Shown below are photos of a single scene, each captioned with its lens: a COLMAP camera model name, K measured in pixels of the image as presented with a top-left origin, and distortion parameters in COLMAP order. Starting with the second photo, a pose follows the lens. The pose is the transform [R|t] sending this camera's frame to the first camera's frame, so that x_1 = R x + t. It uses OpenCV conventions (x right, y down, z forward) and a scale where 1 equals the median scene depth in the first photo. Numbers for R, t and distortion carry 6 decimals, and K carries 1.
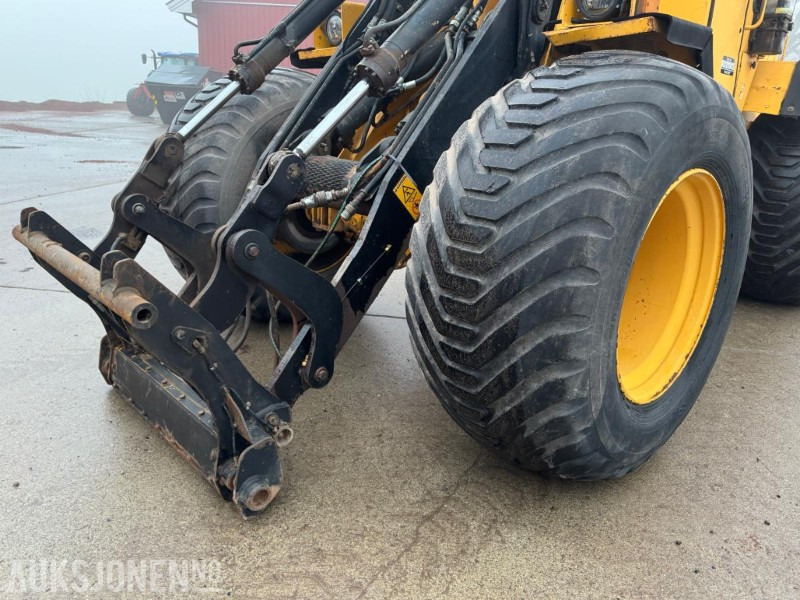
lens RADIAL K [[579.8, 0, 403.3], [0, 579.8, 294.2], [0, 0, 1]] dist [0.116241, -0.163644]
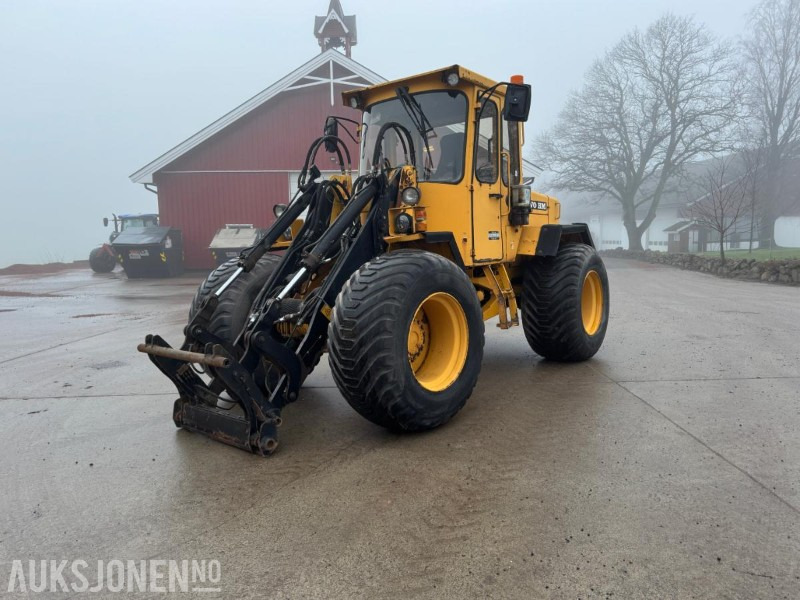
lens RADIAL K [[579.8, 0, 403.3], [0, 579.8, 294.2], [0, 0, 1]] dist [0.116241, -0.163644]
pose [[0.992715, -0.084713, 0.085679, 0.110598], [0.100903, 0.973136, -0.206942, 0.249160], [-0.065847, 0.214079, 0.974594, -1.192629]]
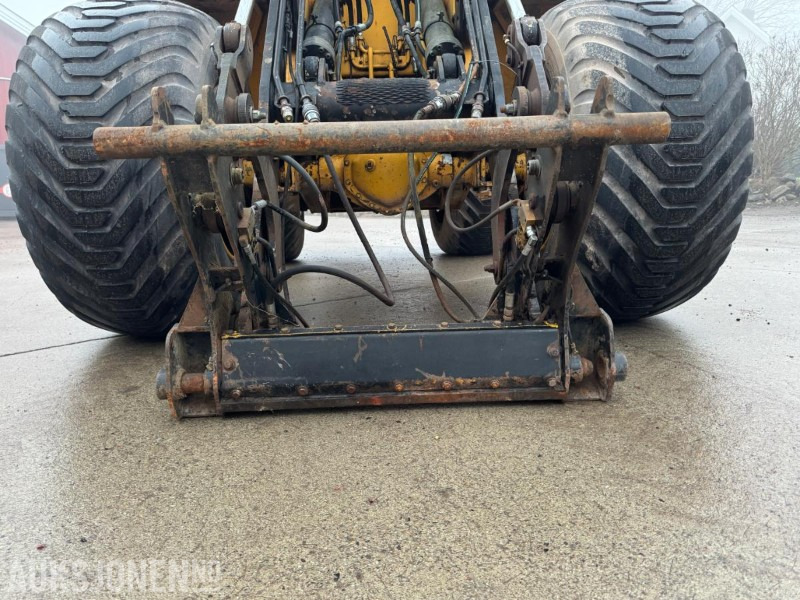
lens RADIAL K [[580.6, 0, 399.8], [0, 580.6, 296.5], [0, 0, 1]] dist [0.073830, -0.096447]
pose [[0.661340, -0.184729, 0.726983, -0.944710], [0.272399, 0.962179, -0.003310, 0.119752], [-0.698876, 0.200219, 0.686648, 0.479780]]
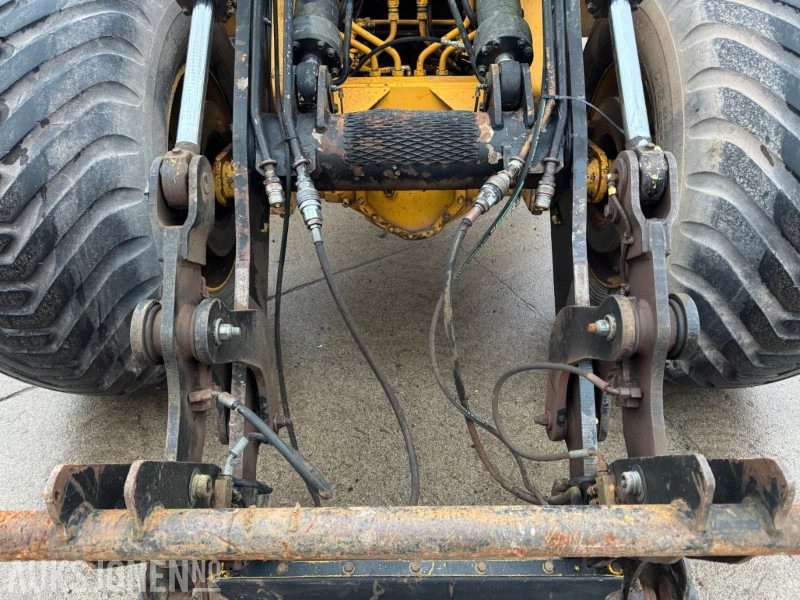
lens RADIAL K [[581.0, 0, 402.6], [0, 581.0, 298.9], [0, 0, 1]] dist [0.050295, -0.053544]
pose [[0.683552, -0.429858, 0.589897, -0.660505], [0.249565, 0.897120, 0.364544, -0.323804], [-0.685911, -0.101967, 0.720506, 0.609543]]
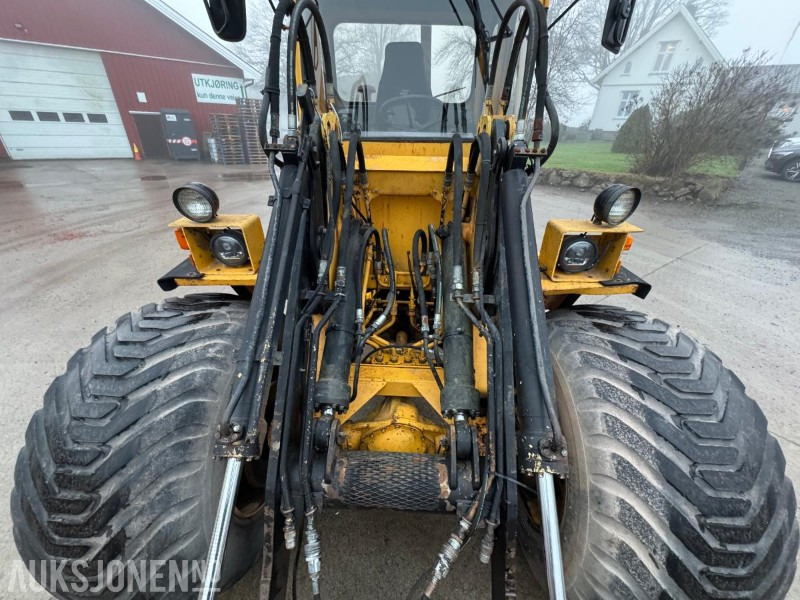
lens RADIAL K [[317.8, 0, 400.0], [0, 317.8, 300.0], [0, 0, 1]] dist [0.001354, -0.002279]
pose [[0.718869, -0.364435, 0.591958, -0.347180], [0.220887, 0.927179, 0.302568, -0.695441], [-0.659118, -0.086751, 0.747020, 0.744573]]
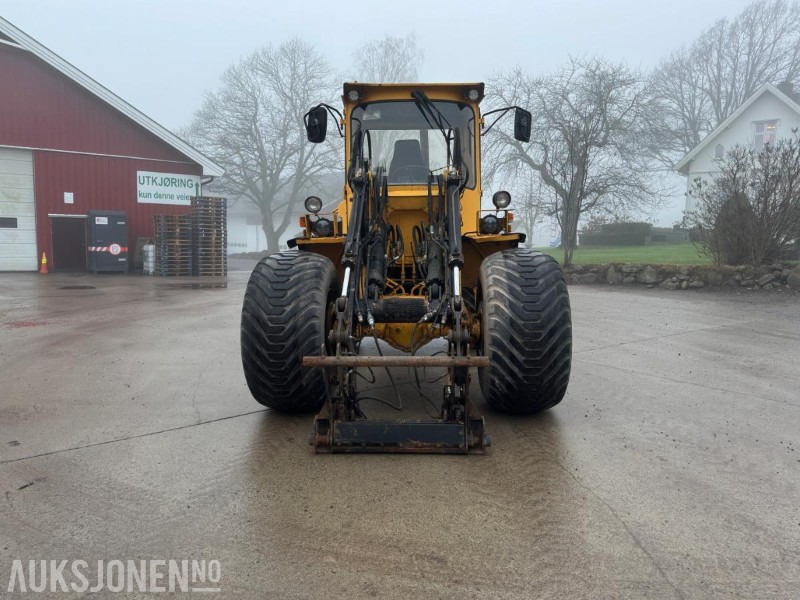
lens RADIAL K [[580.6, 0, 399.8], [0, 580.6, 296.5], [0, 0, 1]] dist [0.073830, -0.096447]
pose [[0.727325, -0.116468, 0.676339, -1.672382], [0.238574, 0.966940, -0.090048, -0.073306], [-0.643491, 0.226851, 0.731066, -0.502786]]
